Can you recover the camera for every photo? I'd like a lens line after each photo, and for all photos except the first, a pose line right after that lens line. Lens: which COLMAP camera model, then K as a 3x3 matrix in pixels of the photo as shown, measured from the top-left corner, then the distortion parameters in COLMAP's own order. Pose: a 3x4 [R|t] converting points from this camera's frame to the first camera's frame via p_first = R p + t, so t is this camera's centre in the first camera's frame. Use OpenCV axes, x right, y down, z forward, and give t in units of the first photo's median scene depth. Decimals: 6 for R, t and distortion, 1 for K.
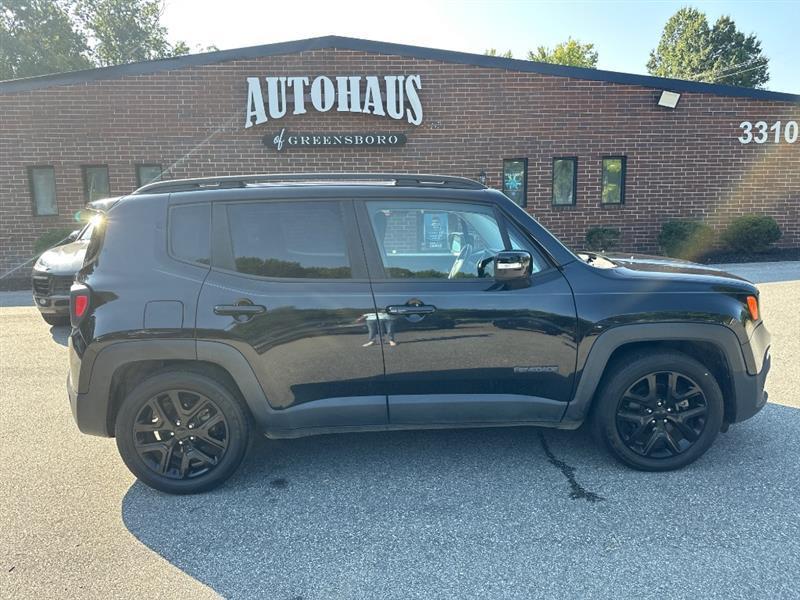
lens RADIAL K [[565.3, 0, 401.2], [0, 565.3, 304.7], [0, 0, 1]] dist [0.039036, -0.045156]
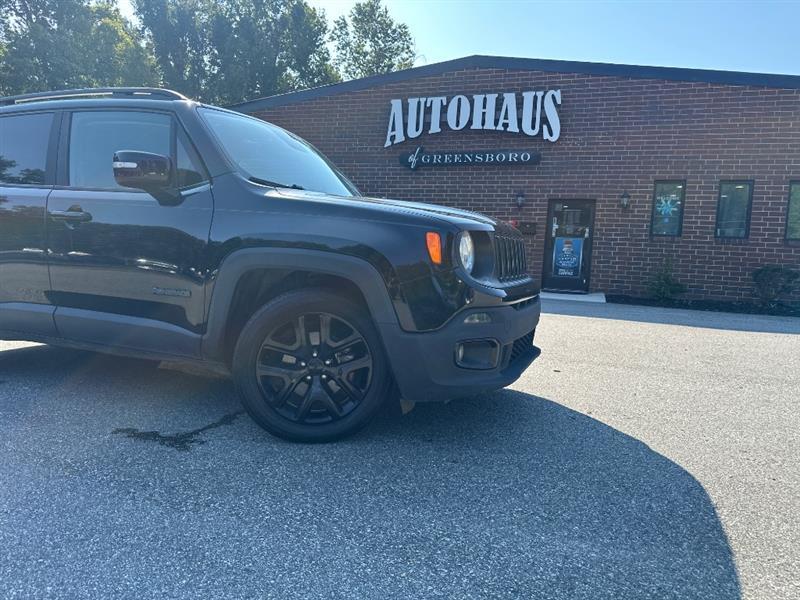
lens RADIAL K [[565.3, 0, 400.4], [0, 565.3, 307.2], [0, 0, 1]] dist [0.039036, -0.045156]
pose [[0.918593, 0.100325, -0.382258, 0.184096], [-0.127184, 0.990831, -0.045584, 0.027590], [0.374180, 0.090490, 0.922930, 0.068279]]
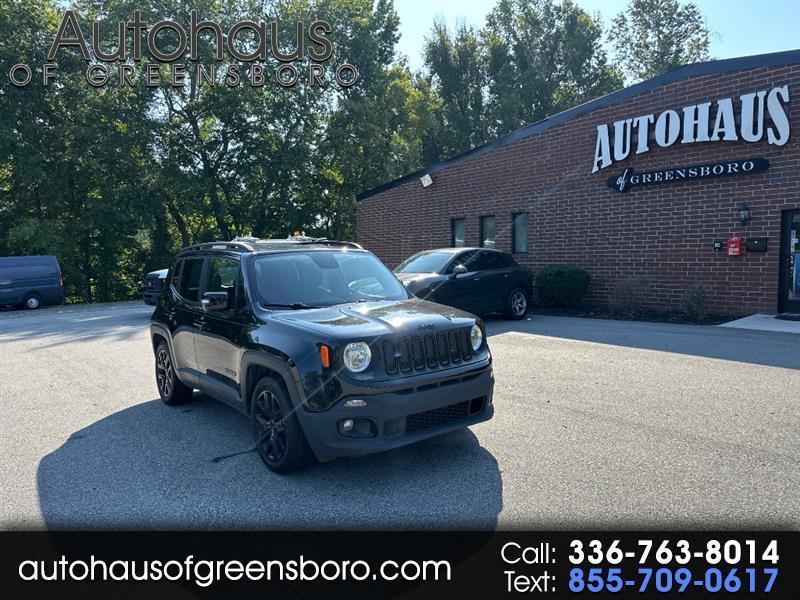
lens RADIAL K [[565.3, 0, 391.9], [0, 565.3, 295.6], [0, 0, 1]] dist [0.039036, -0.045156]
pose [[0.595940, 0.063337, -0.800527, 0.365771], [-0.117399, 0.993046, -0.008827, -0.030964], [0.794401, 0.099242, 0.599231, 0.091233]]
